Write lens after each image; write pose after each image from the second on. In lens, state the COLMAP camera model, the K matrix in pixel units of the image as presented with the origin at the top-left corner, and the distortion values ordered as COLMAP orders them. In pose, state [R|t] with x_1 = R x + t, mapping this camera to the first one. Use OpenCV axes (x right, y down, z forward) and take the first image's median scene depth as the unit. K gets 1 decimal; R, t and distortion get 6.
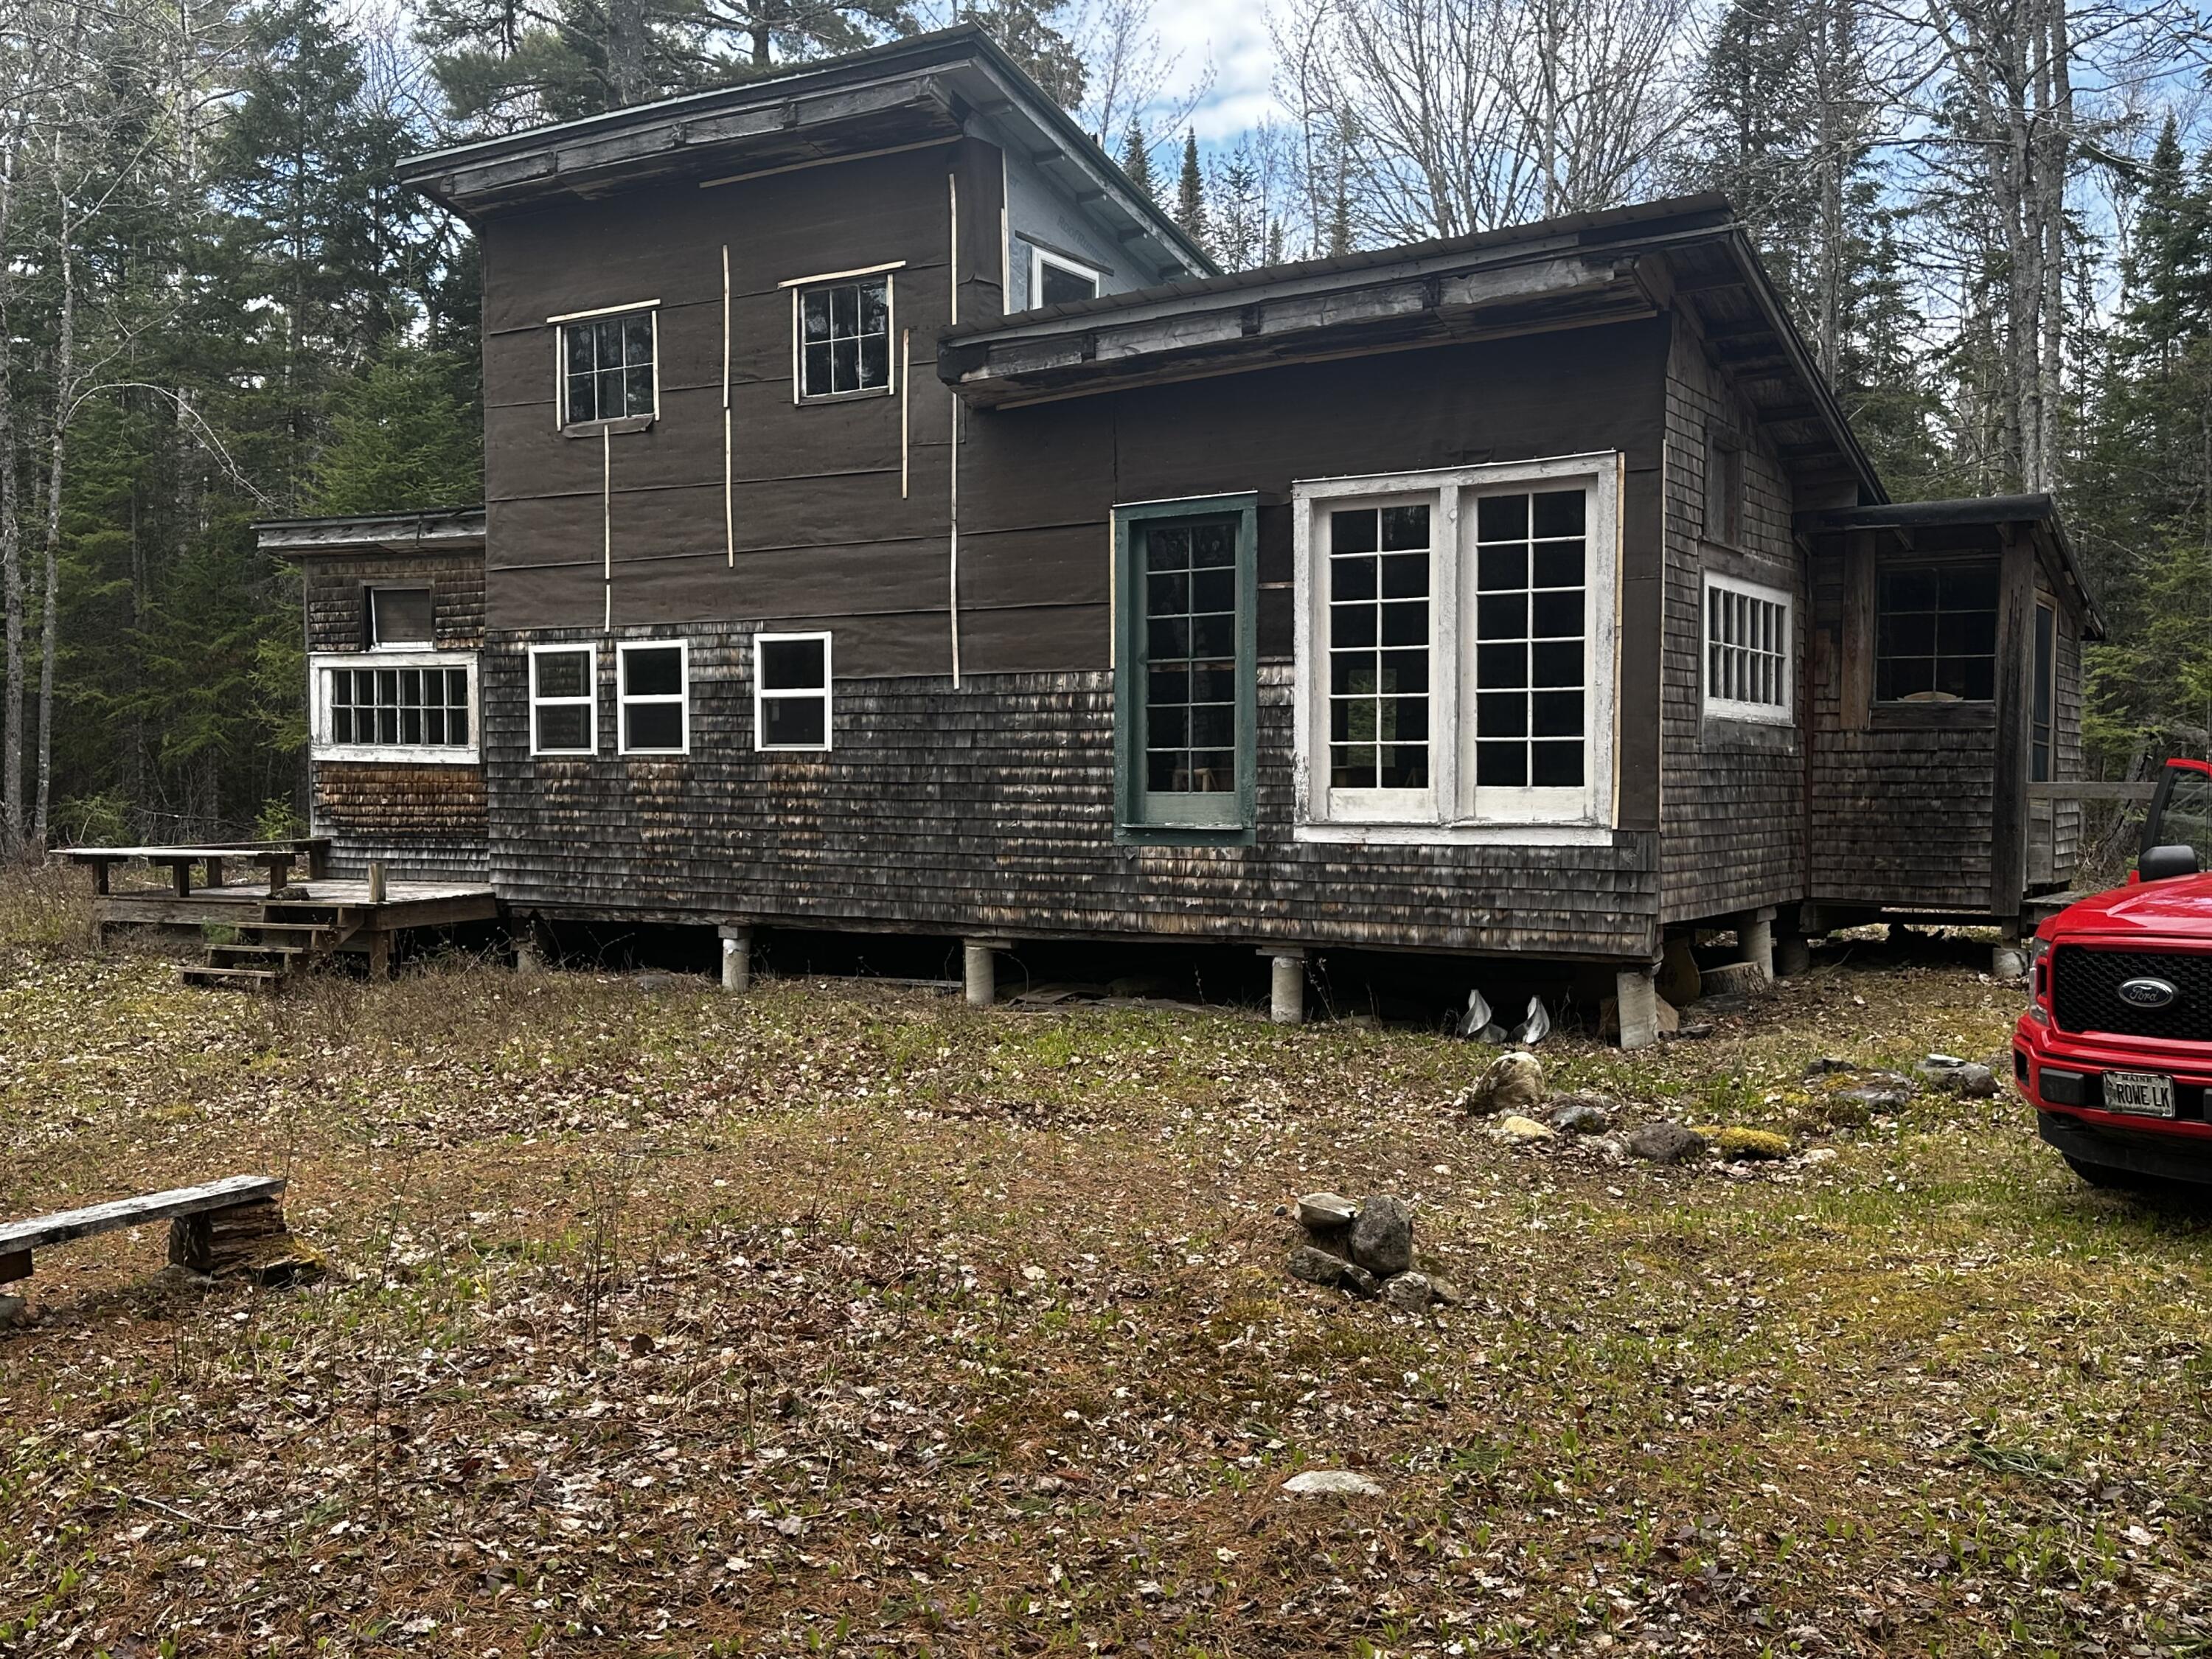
lens RADIAL K [[2169.4, 0, 1096.2], [0, 2169.4, 834.4], [0, 0, 1]] dist [0.224075, -0.457248]
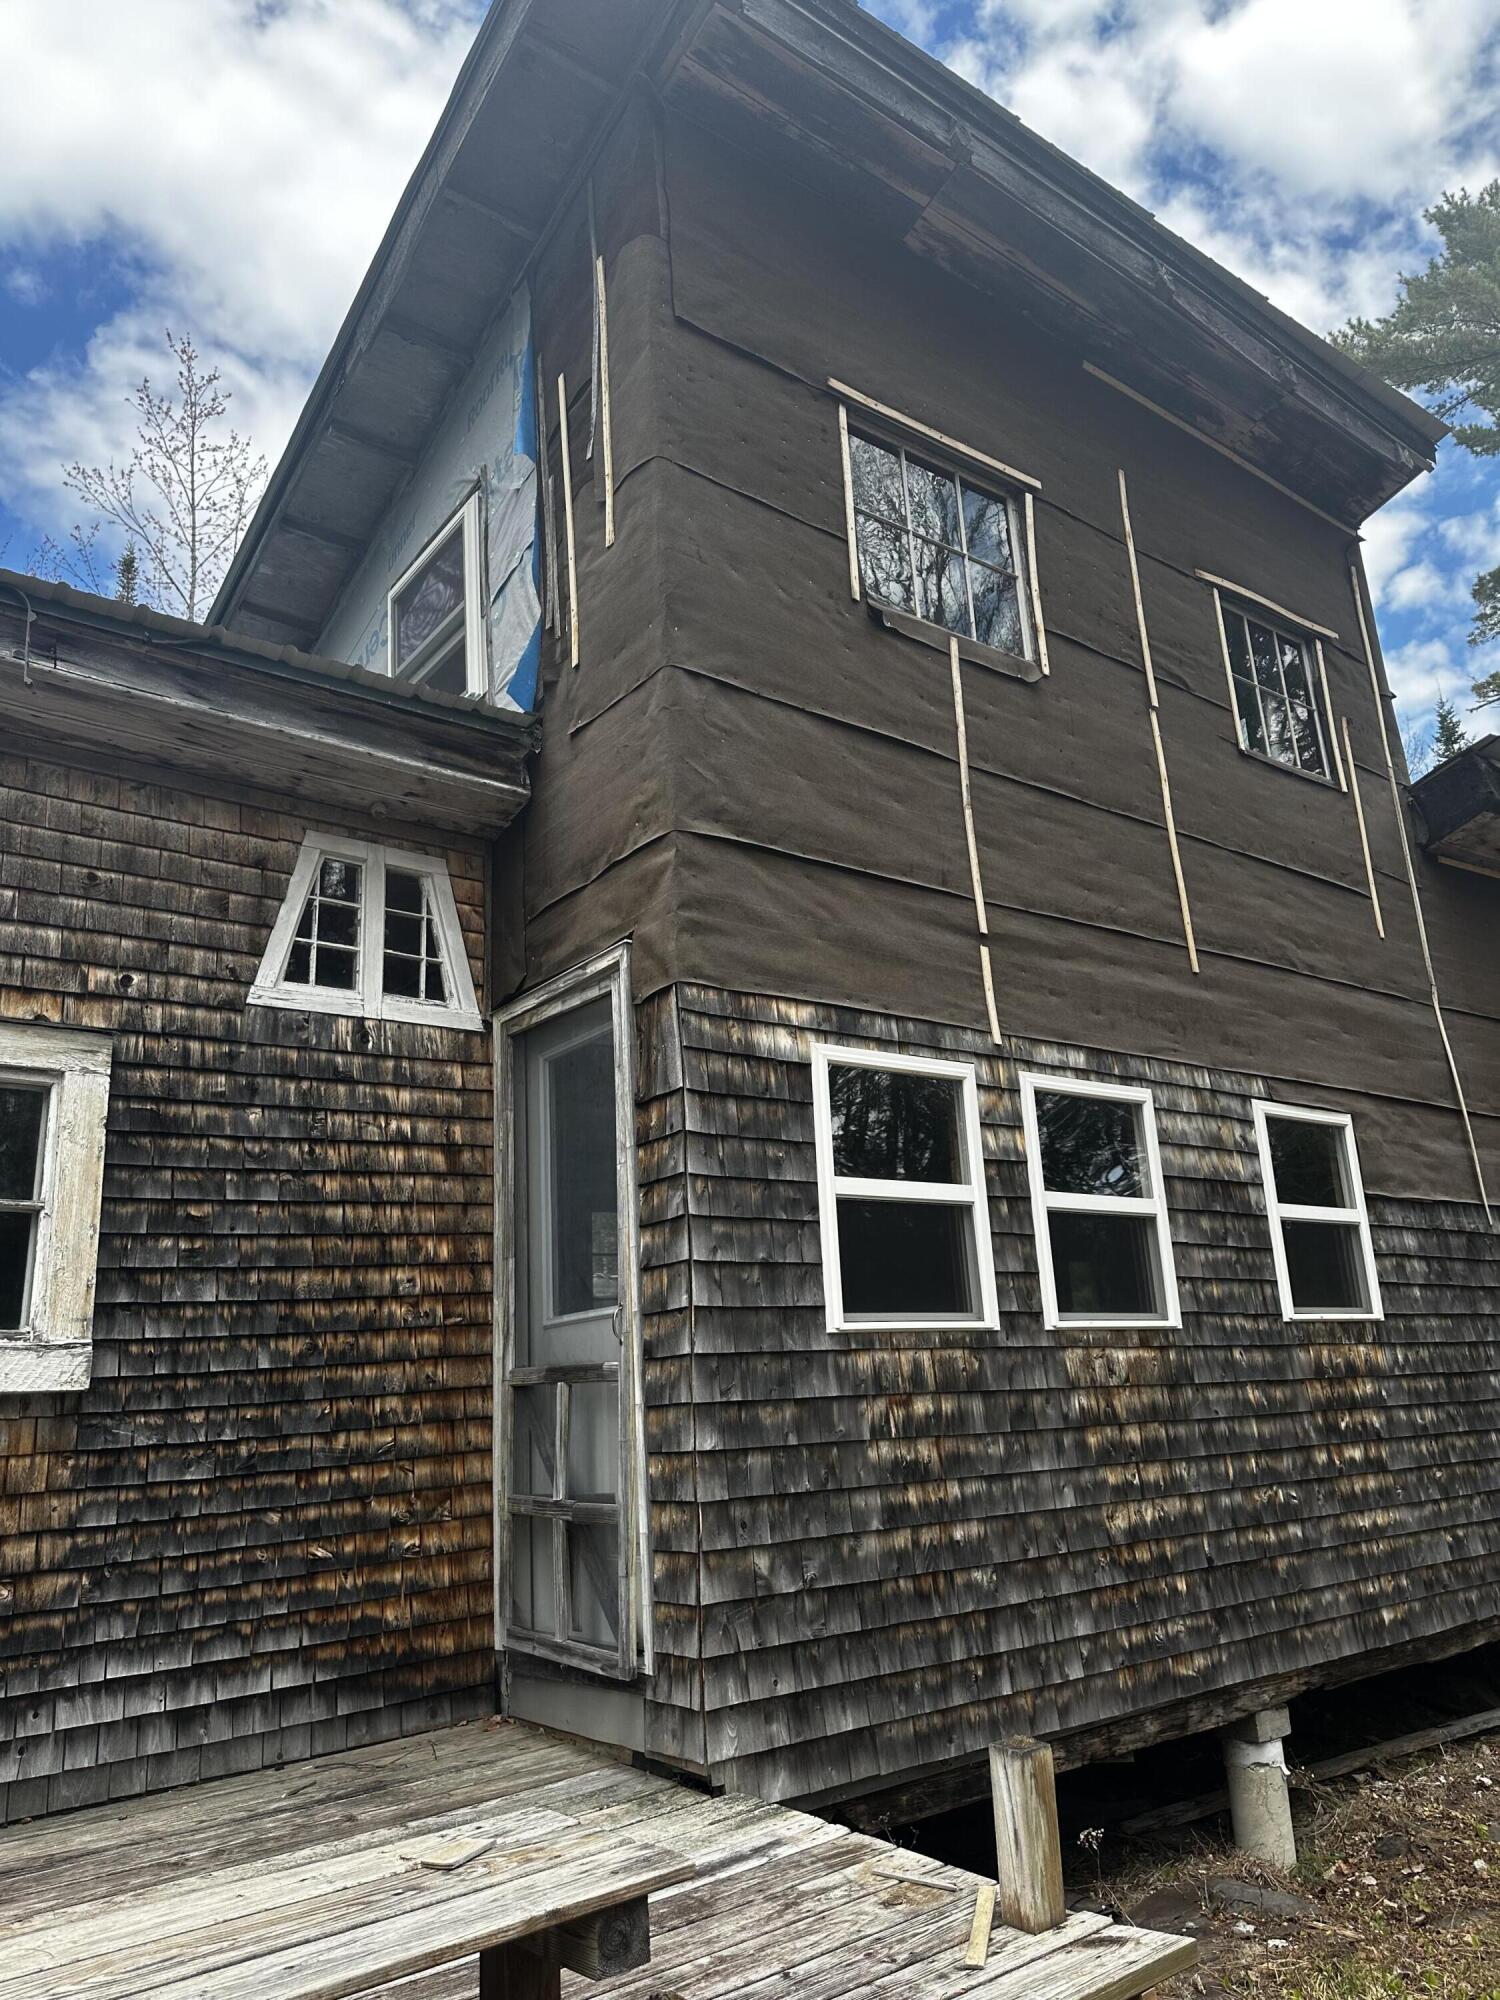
lens RADIAL K [[1390.1, 0, 750.0], [0, 1390.1, 1000.0], [0, 0, 1]] dist [0.102657, -0.168451]
pose [[0.345804, 0.237730, 0.907691, -0.509609], [0.072665, 0.957682, -0.278506, -0.026491], [-0.935489, 0.162266, 0.313896, 0.977001]]
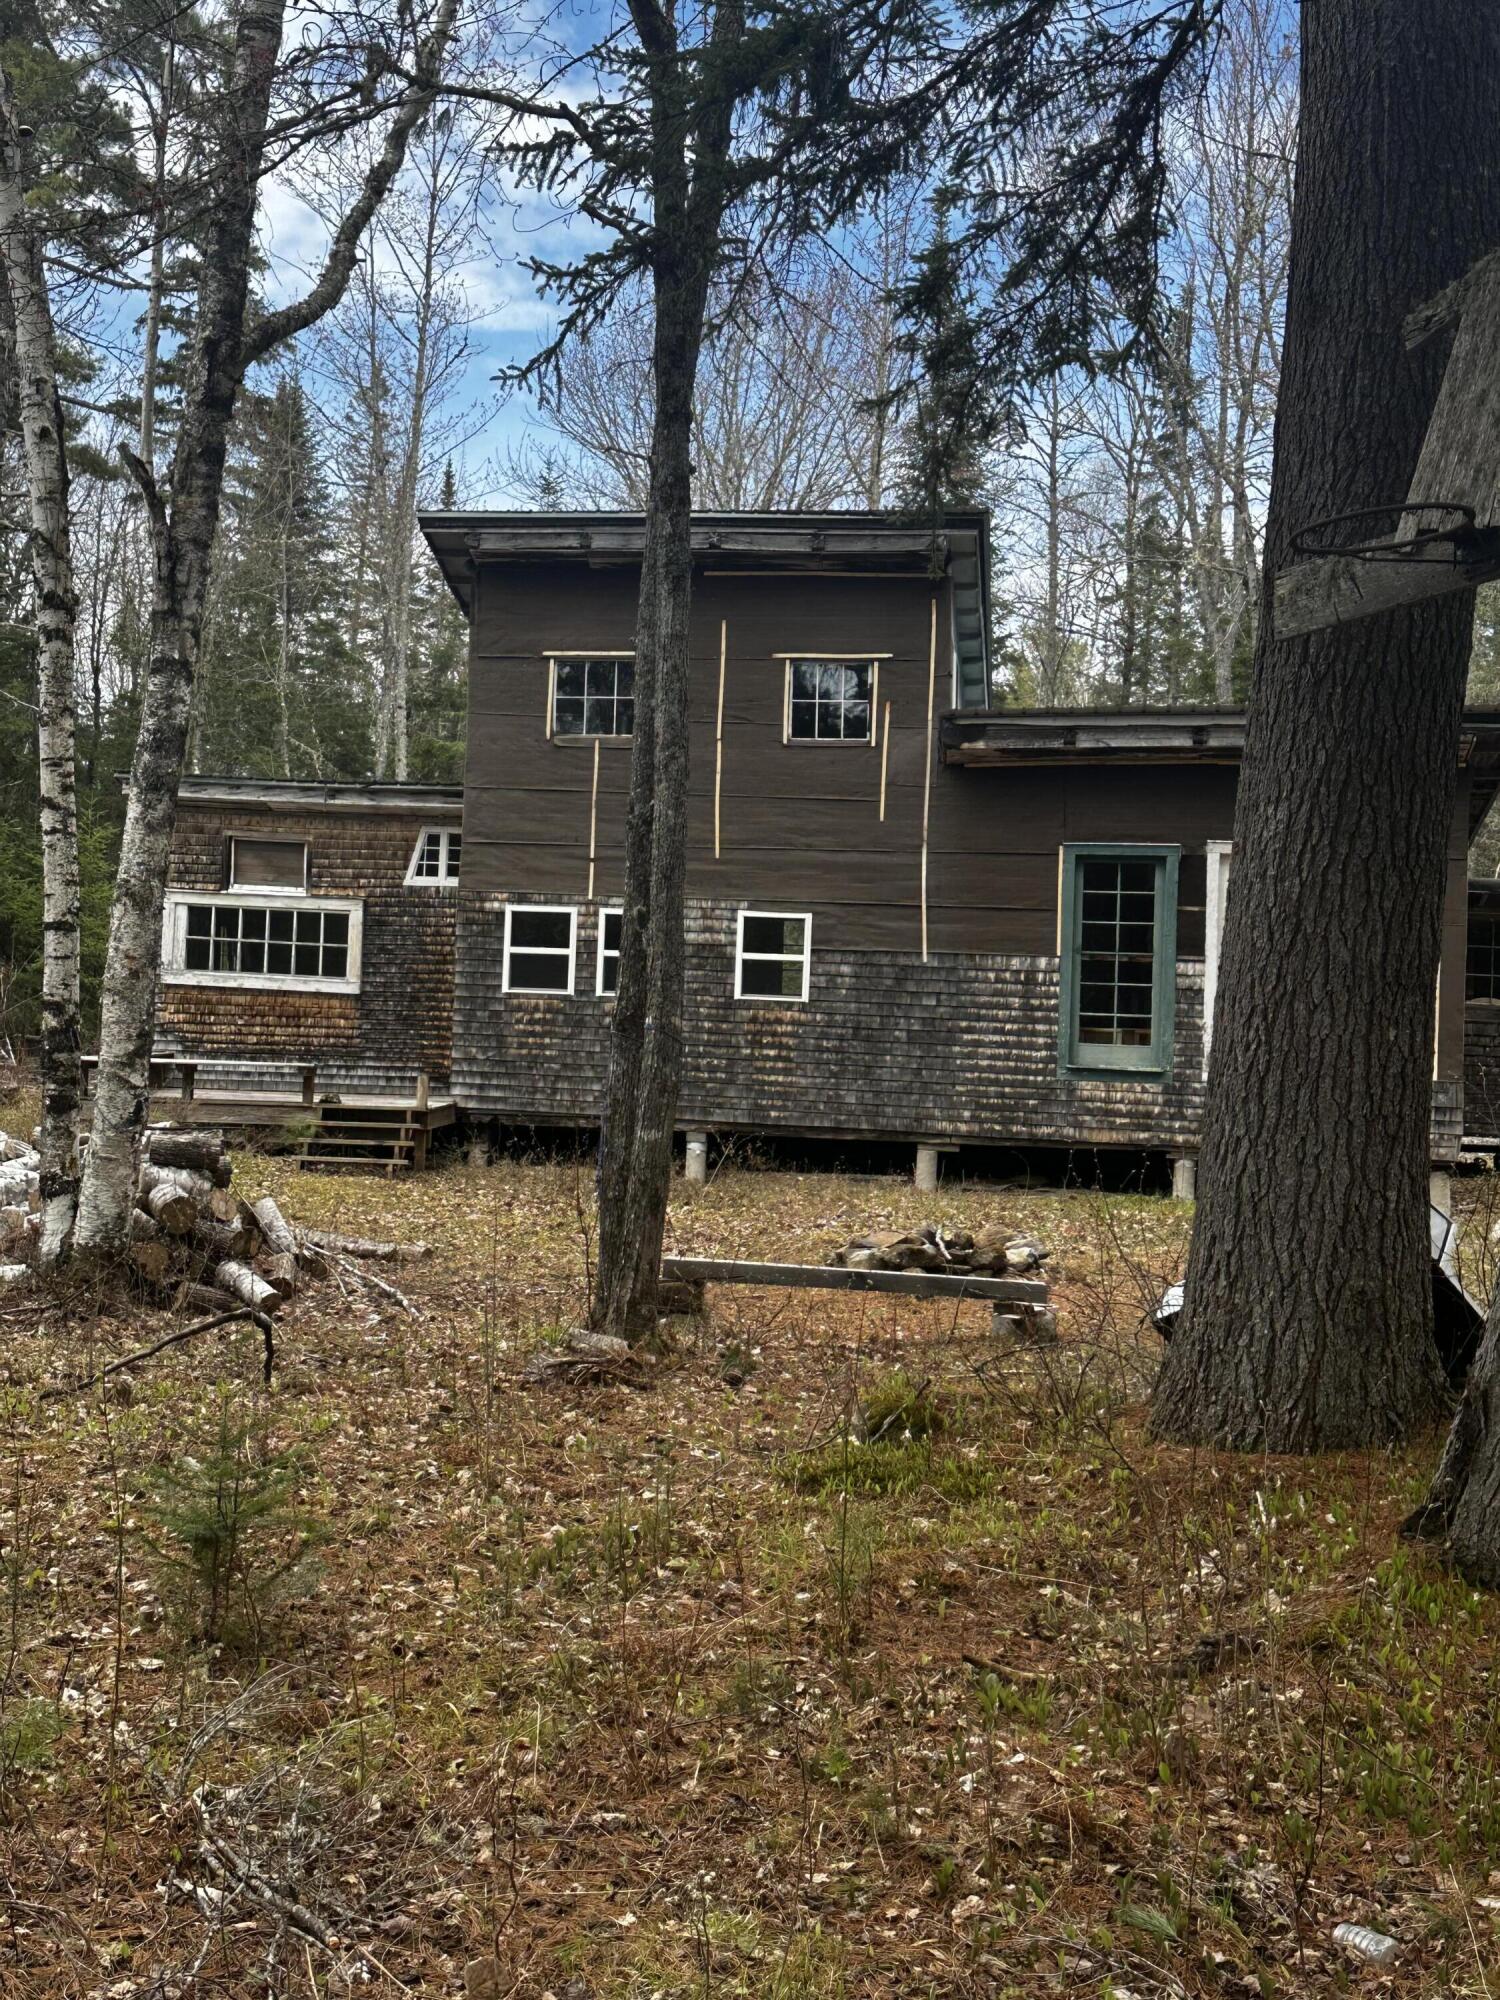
lens RADIAL K [[2412.4, 0, 672.7], [0, 2412.4, 944.2], [0, 0, 1]] dist [0.136070, 0.012662]
pose [[0.909538, 0.053297, 0.412190, -0.771875], [-0.030251, 0.997603, -0.062242, 0.019981], [-0.414519, 0.044142, 0.908970, -0.299914]]
